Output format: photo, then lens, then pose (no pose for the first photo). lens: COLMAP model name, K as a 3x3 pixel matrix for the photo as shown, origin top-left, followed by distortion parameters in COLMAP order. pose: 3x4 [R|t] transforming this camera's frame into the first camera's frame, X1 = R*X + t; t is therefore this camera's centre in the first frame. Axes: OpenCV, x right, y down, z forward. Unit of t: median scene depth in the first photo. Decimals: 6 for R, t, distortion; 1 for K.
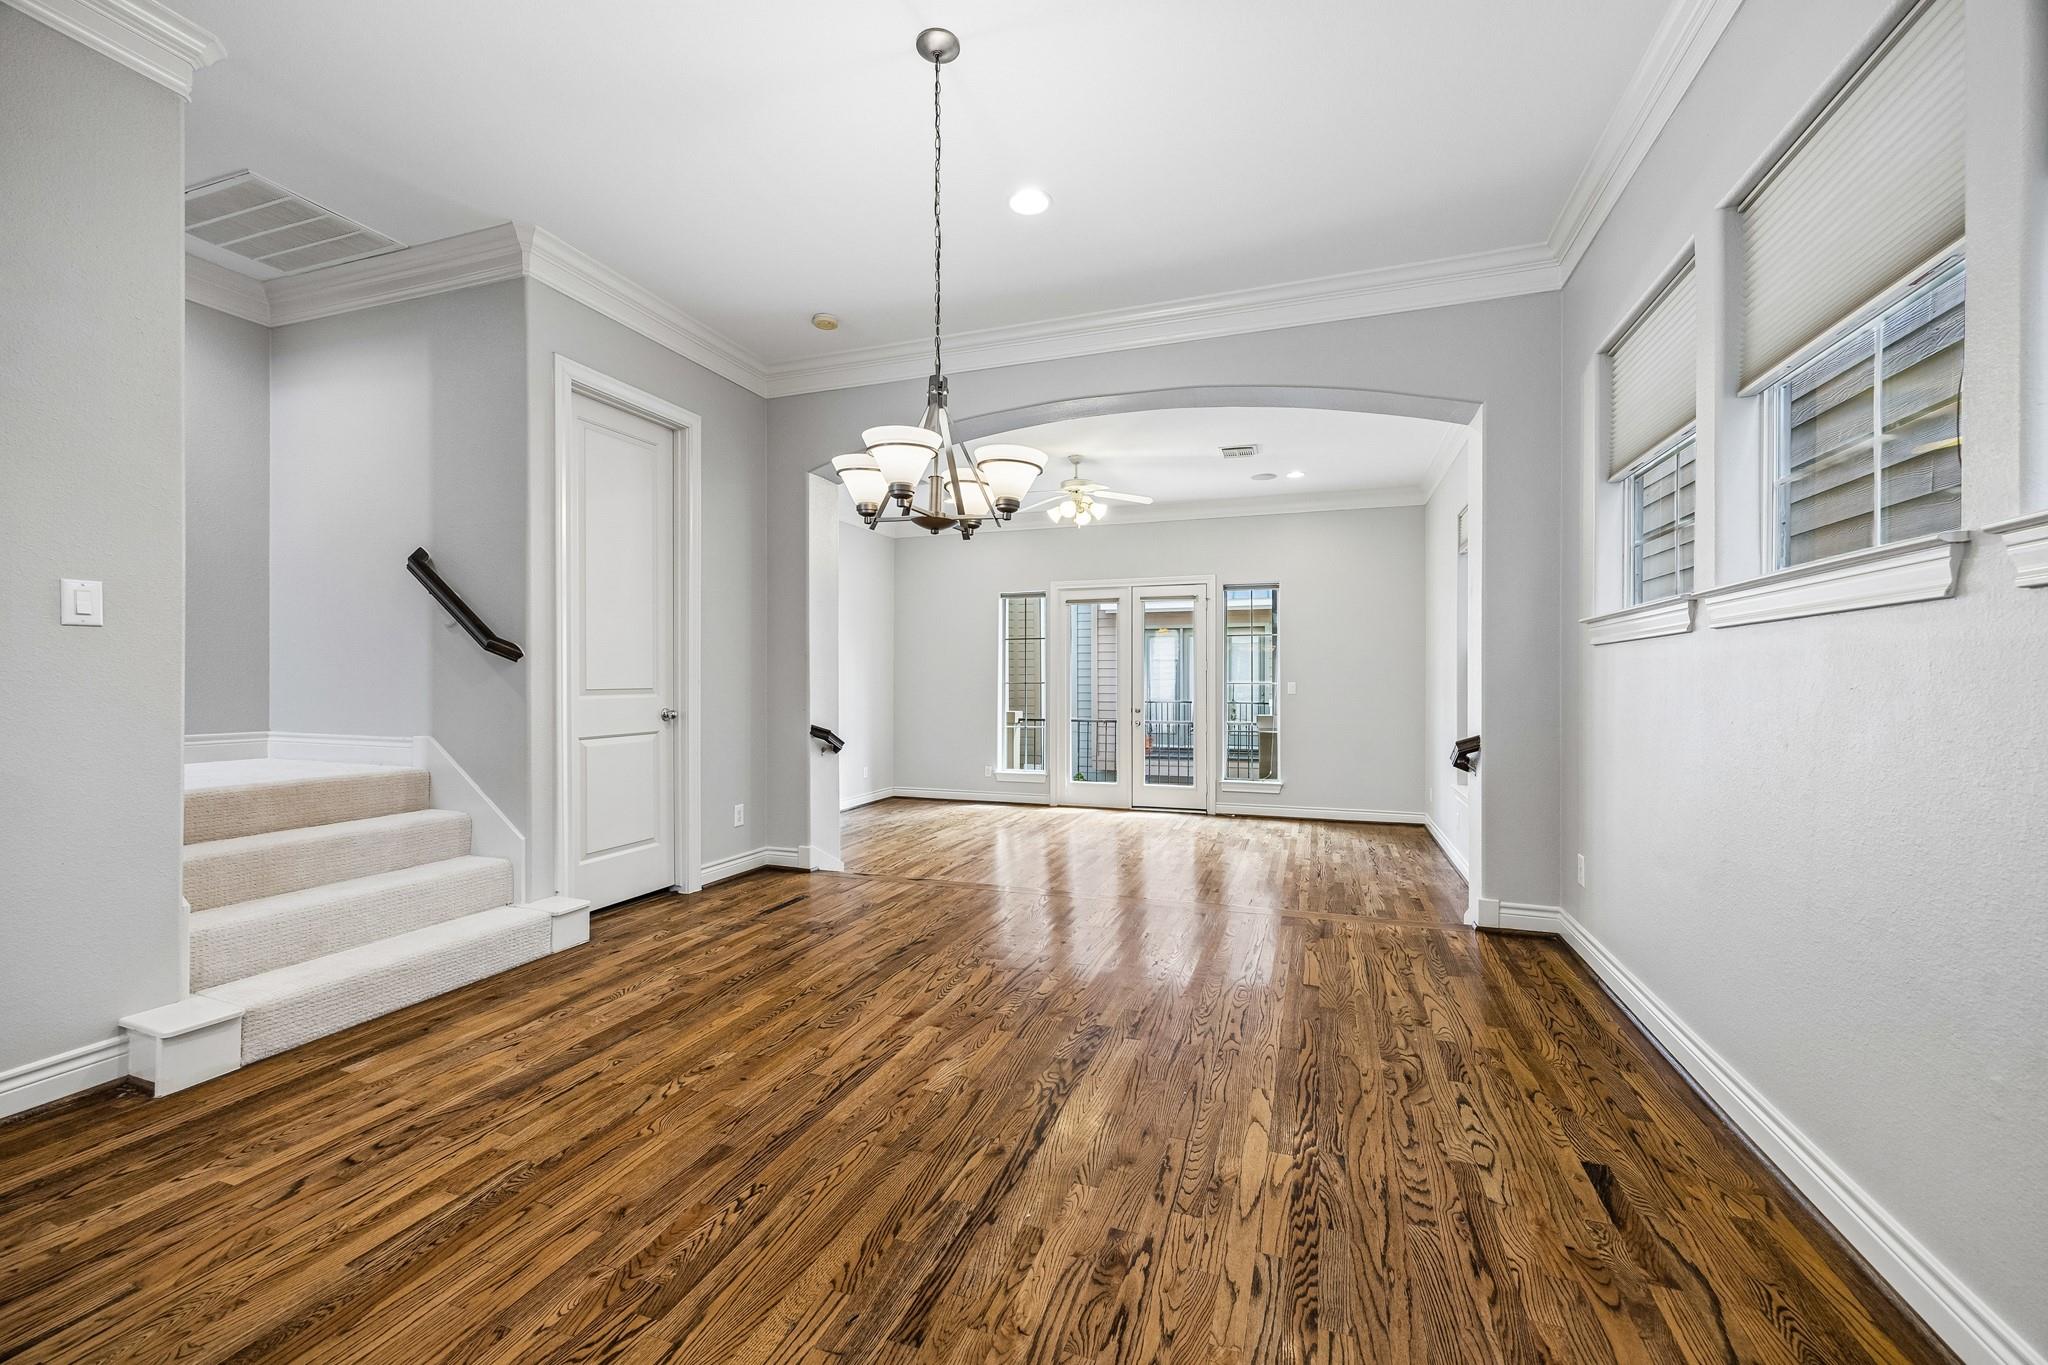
lens RADIAL K [[827.2, 0, 1021.4], [0, 827.2, 675.8], [0, 0, 1]] dist [0.011000, -0.000095]
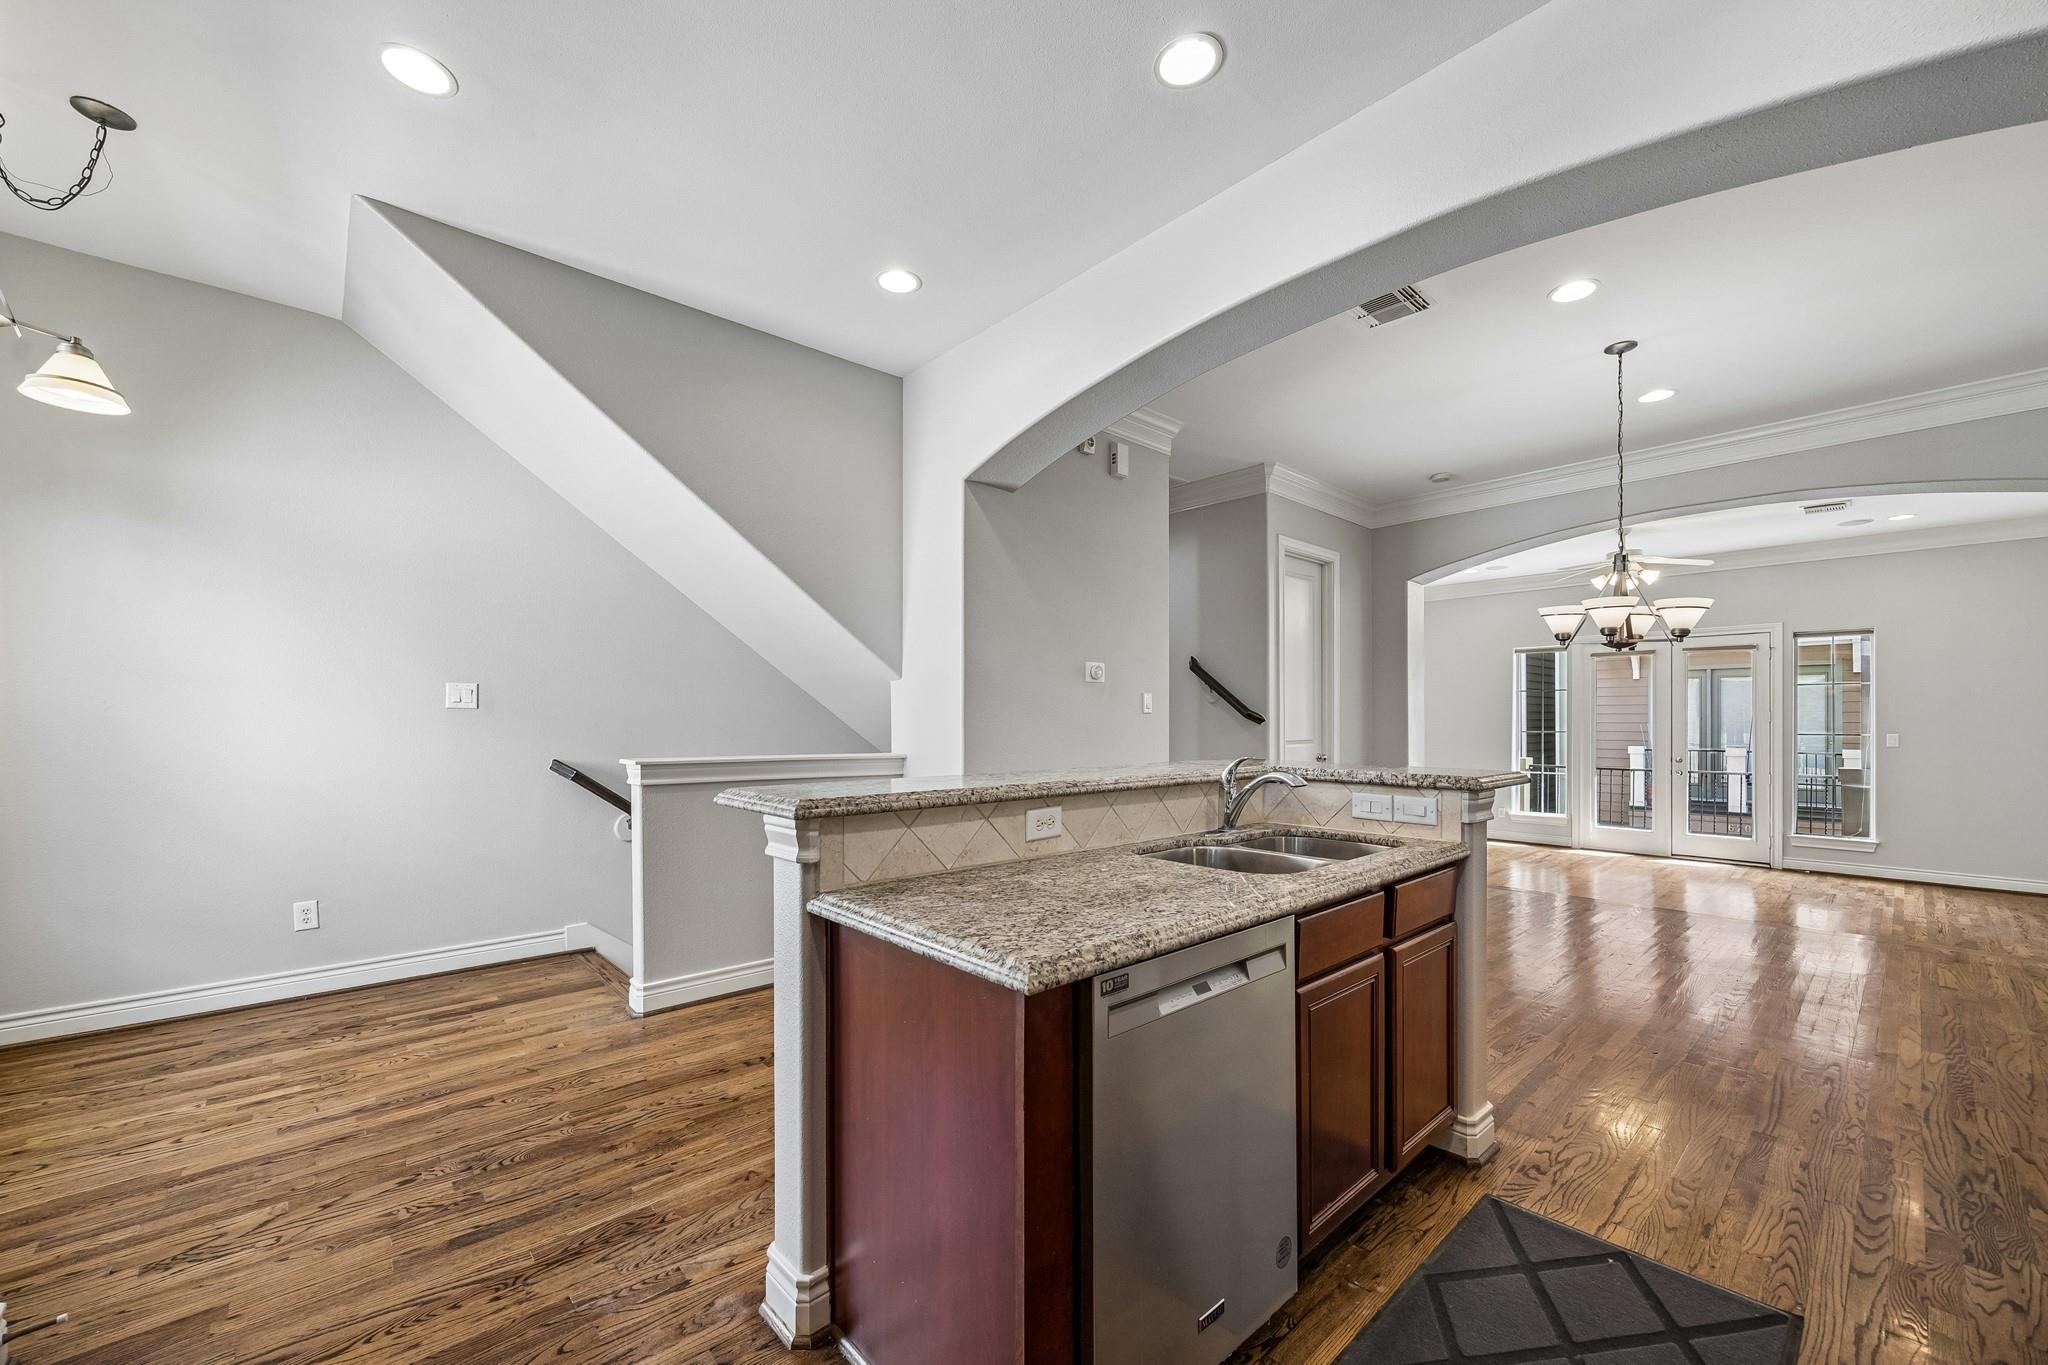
lens RADIAL K [[802.2, 0, 1021.4], [0, 802.2, 720.4], [0, 0, 1]] dist [0.002952, 0.000058]
pose [[0.881865, -0.001212, -0.471501, -0.319231], [0.002641, 0.999994, 0.002369, -0.035730], [0.471495, -0.003335, 0.881862, -0.751362]]
